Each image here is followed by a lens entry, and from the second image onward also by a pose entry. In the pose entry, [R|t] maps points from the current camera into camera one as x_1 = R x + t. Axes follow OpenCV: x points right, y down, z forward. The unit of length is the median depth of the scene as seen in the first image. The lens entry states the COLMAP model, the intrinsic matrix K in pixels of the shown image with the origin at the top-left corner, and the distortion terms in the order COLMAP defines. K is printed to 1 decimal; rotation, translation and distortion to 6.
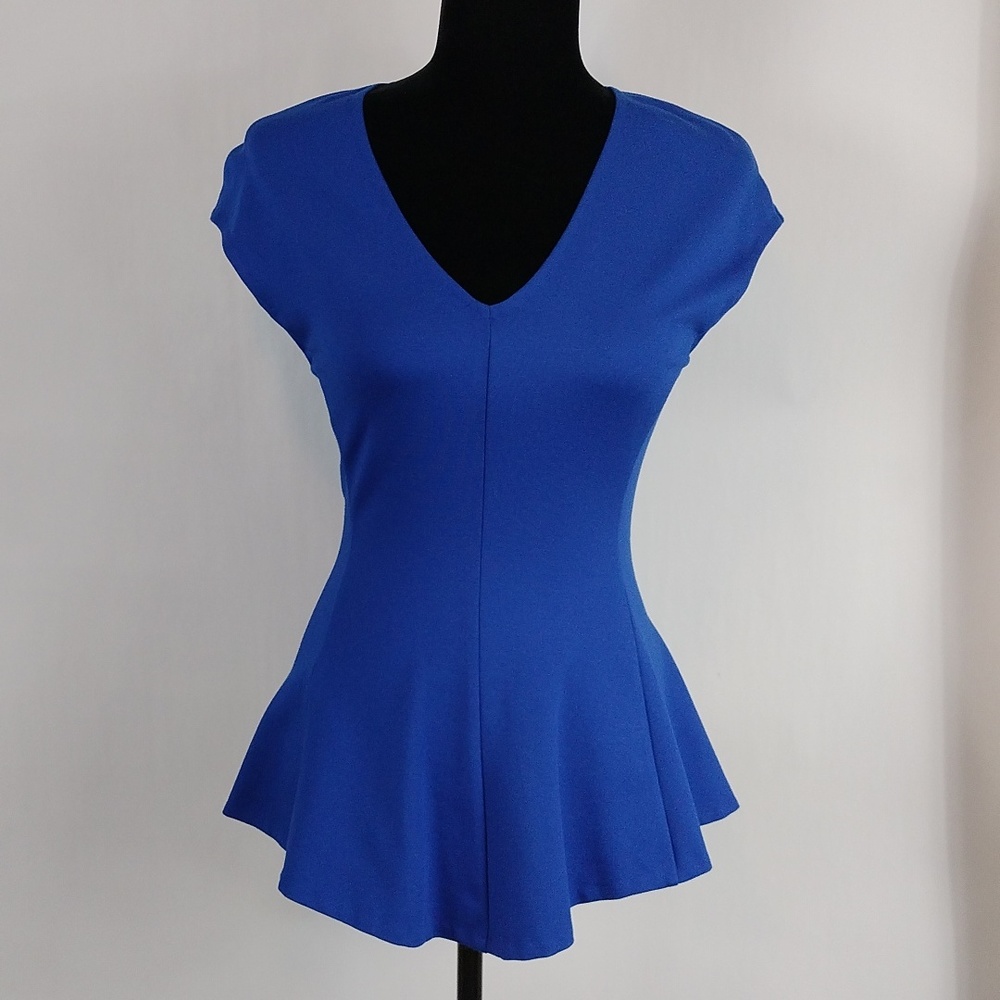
lens RADIAL K [[1598.4, 0, 500.0], [0, 1598.4, 500.0], [0, 0, 1]] dist [-0.038162, 1.038423]
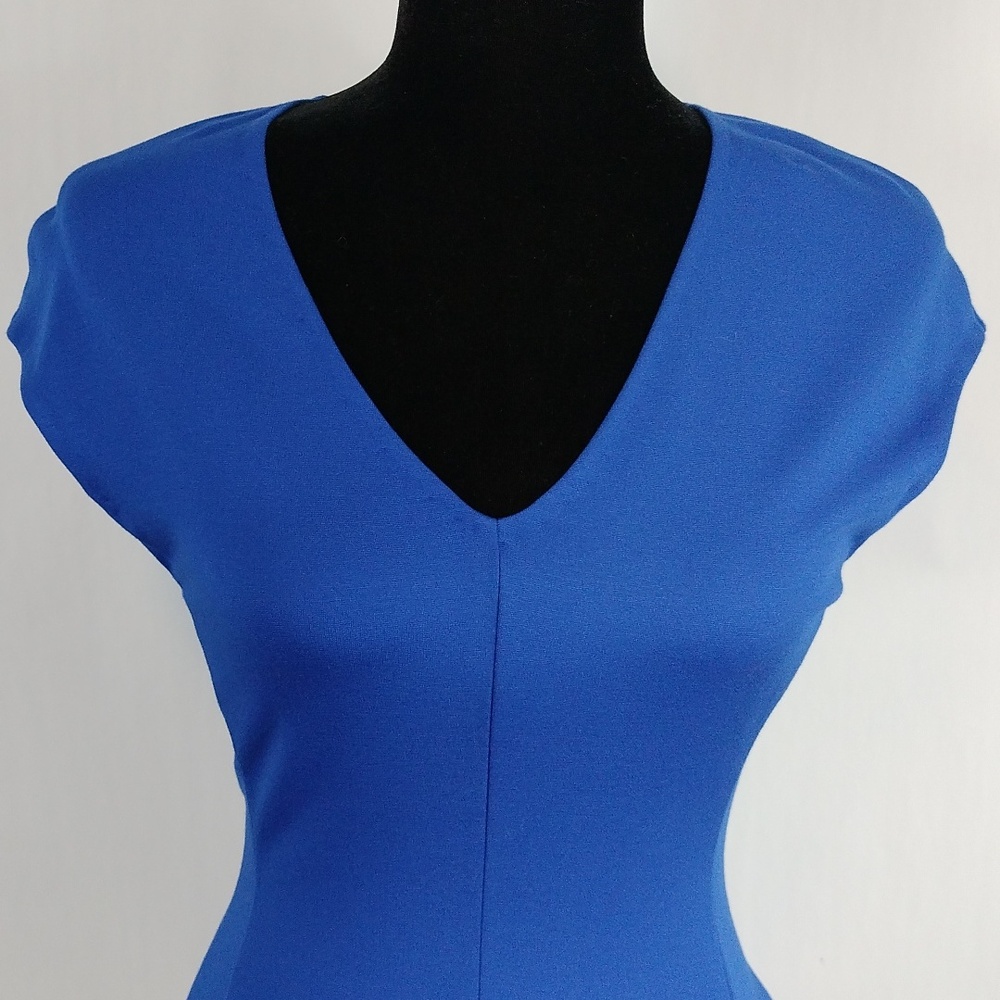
lens RADIAL K [[1598.4, 0, 500.0], [0, 1598.4, 500.0], [0, 0, 1]] dist [-0.038162, 1.038423]
pose [[0.999678, -0.006436, 0.024536, -0.017229], [0.005765, 0.999610, 0.027326, -0.130530], [-0.024702, -0.027176, 0.999325, 0.415027]]
